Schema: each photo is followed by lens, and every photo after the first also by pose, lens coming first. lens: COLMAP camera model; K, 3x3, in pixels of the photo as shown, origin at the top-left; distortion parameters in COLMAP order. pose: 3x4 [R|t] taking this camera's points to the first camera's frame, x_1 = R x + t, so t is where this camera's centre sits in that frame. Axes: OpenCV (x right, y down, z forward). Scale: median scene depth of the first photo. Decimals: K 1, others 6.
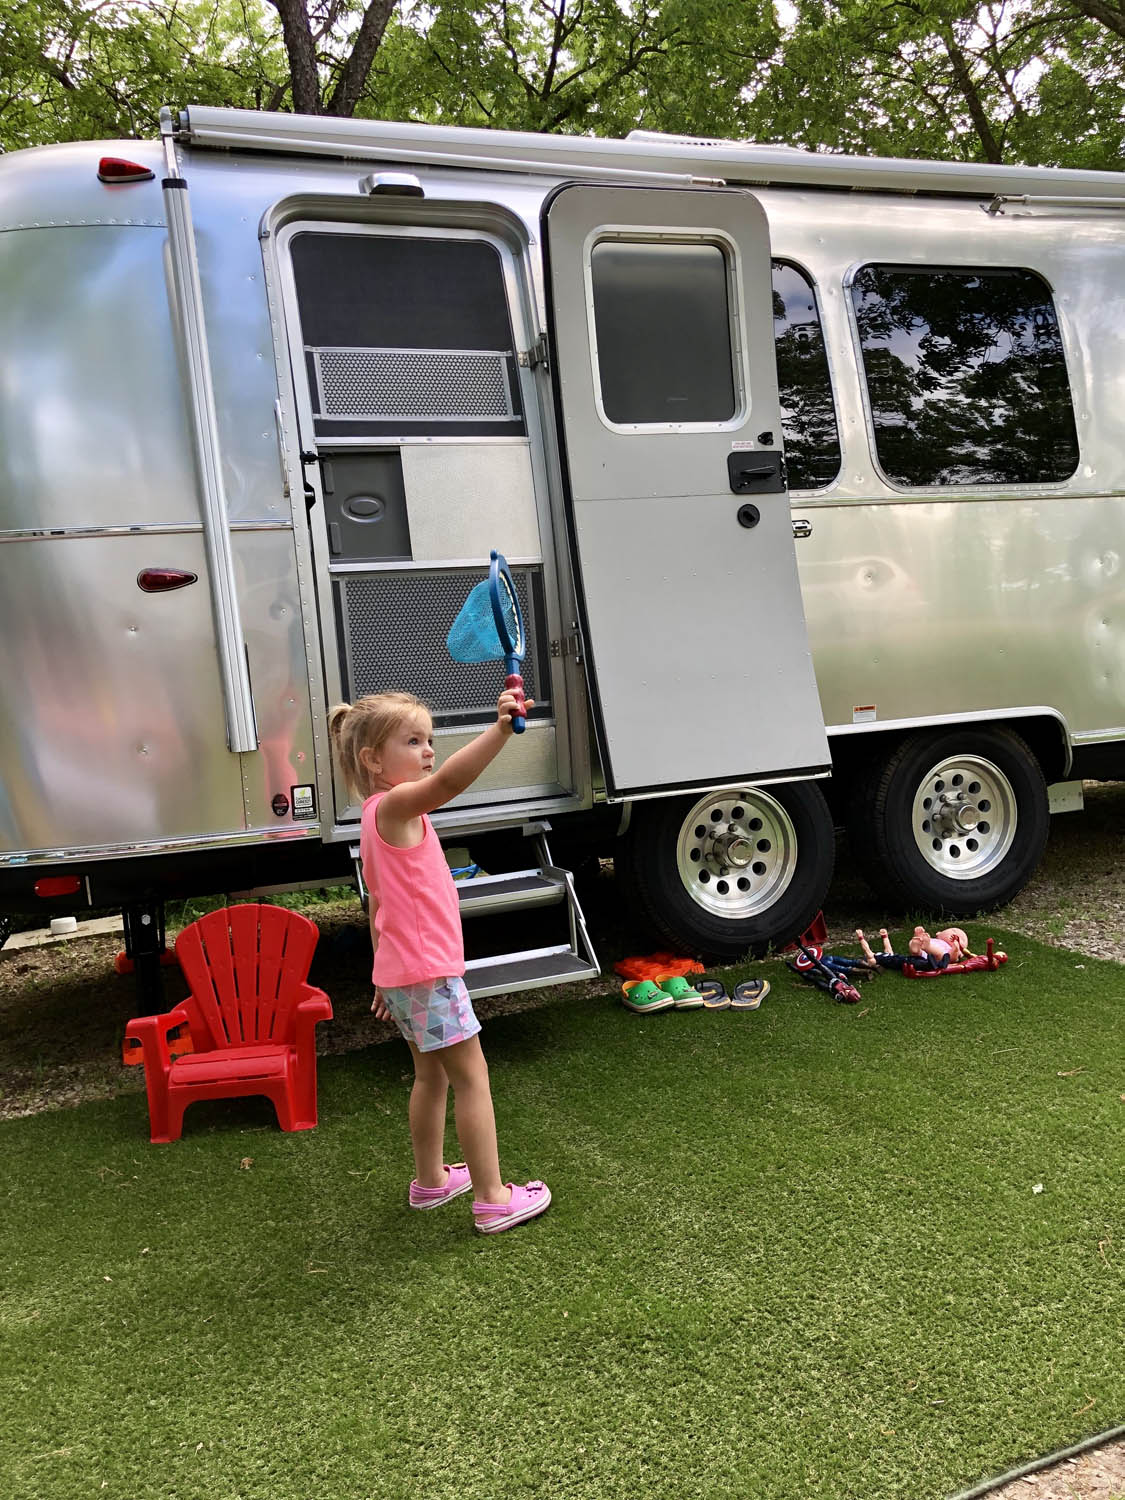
lens RADIAL K [[1236.2, 0, 565.3], [0, 1236.2, 732.6], [0, 0, 1]] dist [0.146294, -0.161590]
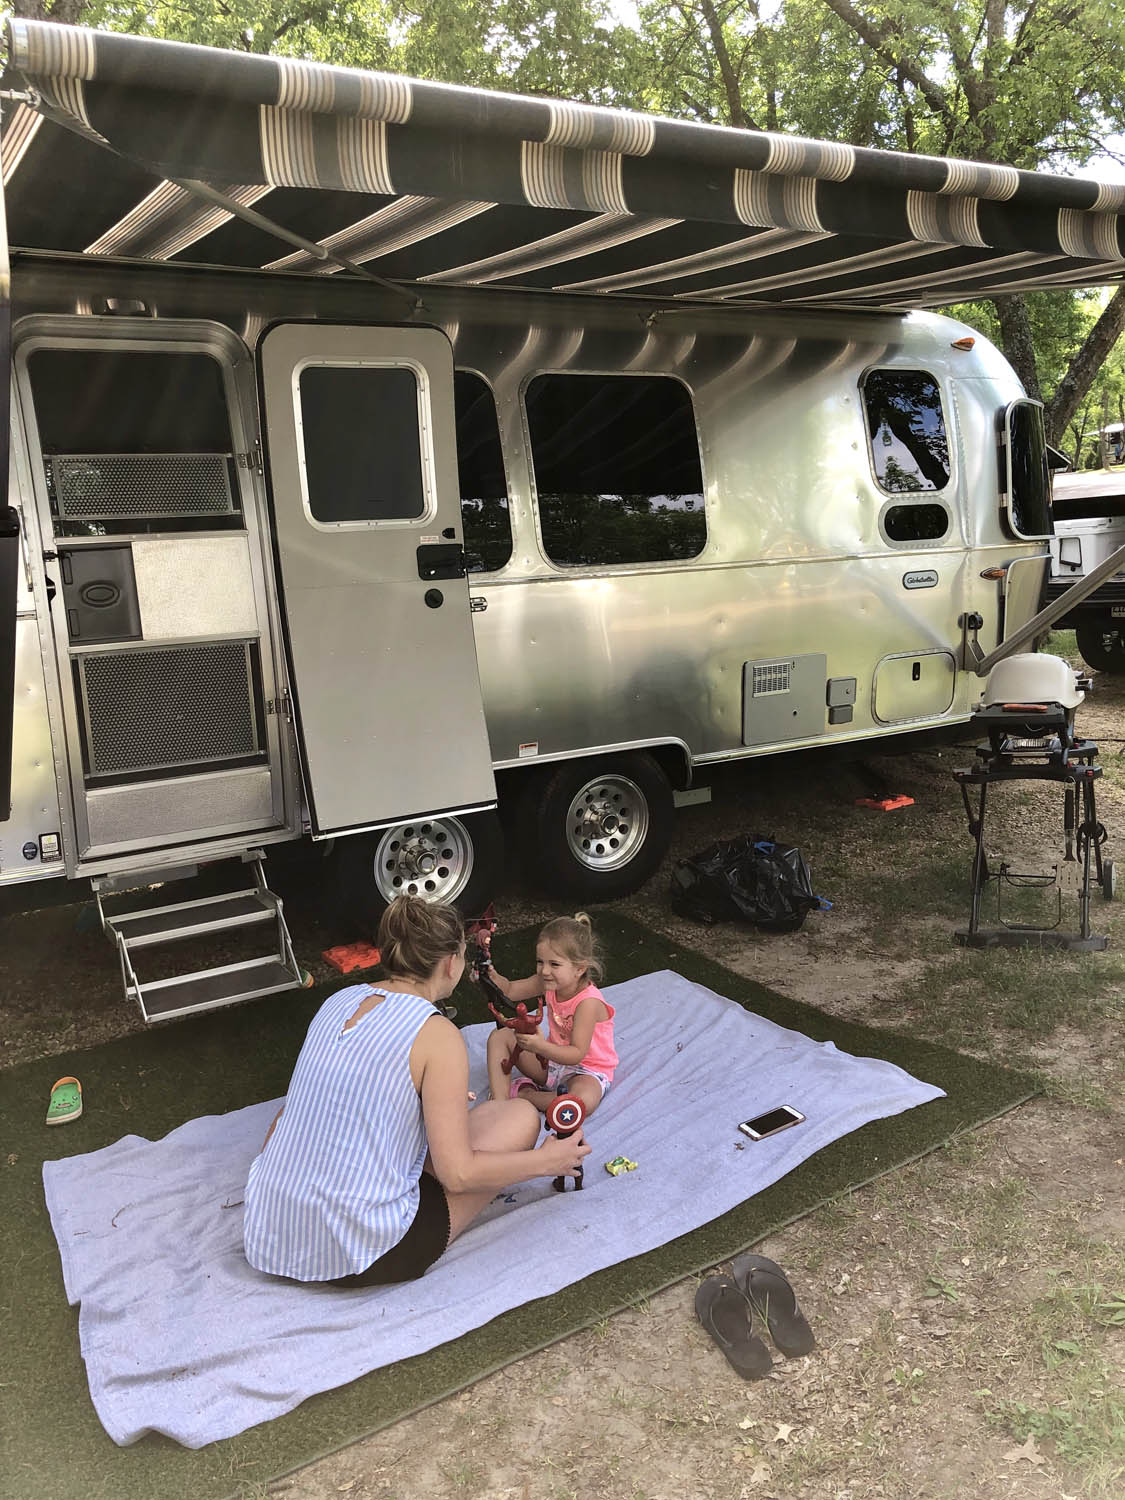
lens RADIAL K [[1237.1, 0, 550.1], [0, 1237.1, 749.1], [0, 0, 1]] dist [0.055535, -0.004551]
pose [[0.982831, 0.004830, 0.184443, 0.036649], [-0.027606, 0.992254, 0.121122, -0.180994], [-0.182429, -0.124134, 0.975351, -0.225561]]
